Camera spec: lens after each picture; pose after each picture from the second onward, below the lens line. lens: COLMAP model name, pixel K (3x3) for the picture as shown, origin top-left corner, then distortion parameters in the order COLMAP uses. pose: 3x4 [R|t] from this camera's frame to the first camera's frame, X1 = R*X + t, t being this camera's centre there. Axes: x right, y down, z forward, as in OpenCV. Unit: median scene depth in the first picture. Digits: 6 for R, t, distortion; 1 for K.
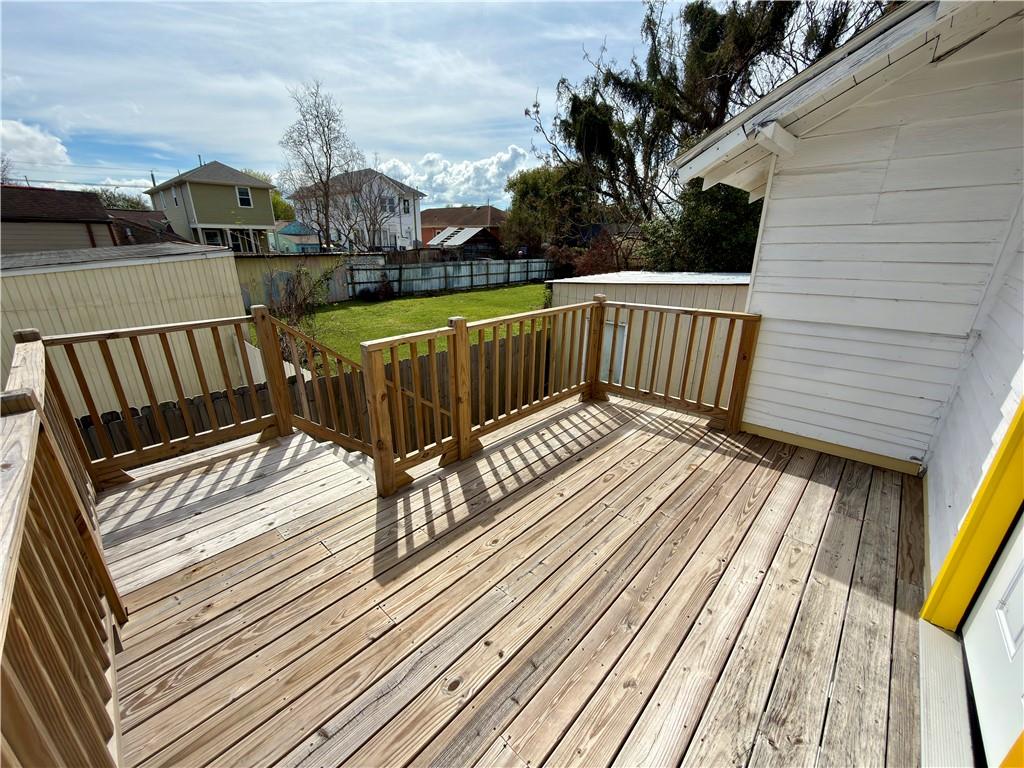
lens RADIAL K [[408.6, 0, 512.0], [0, 408.6, 384.0], [0, 0, 1]] dist [-0.002386, 0.000567]
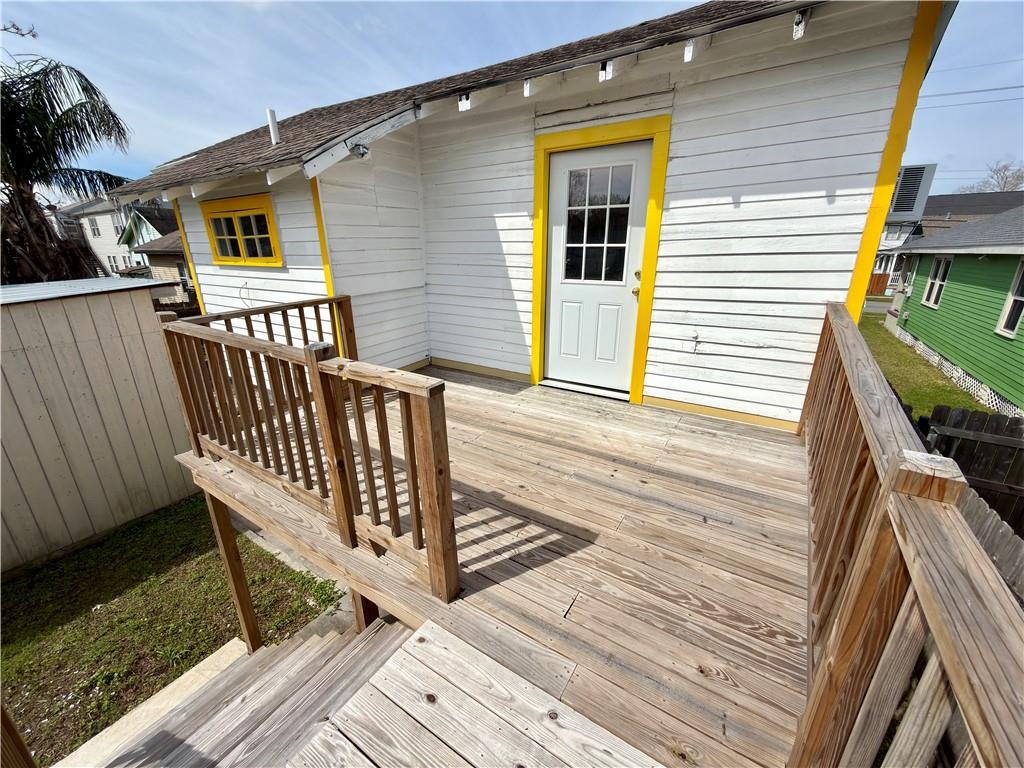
lens RADIAL K [[408.6, 0, 512.0], [0, 408.6, 384.0], [0, 0, 1]] dist [-0.002386, 0.000567]
pose [[-0.181384, -0.319187, 0.930172, -1.038622], [0.331098, 0.870819, 0.363384, -0.309448], [-0.925999, 0.373890, -0.052271, 0.983116]]
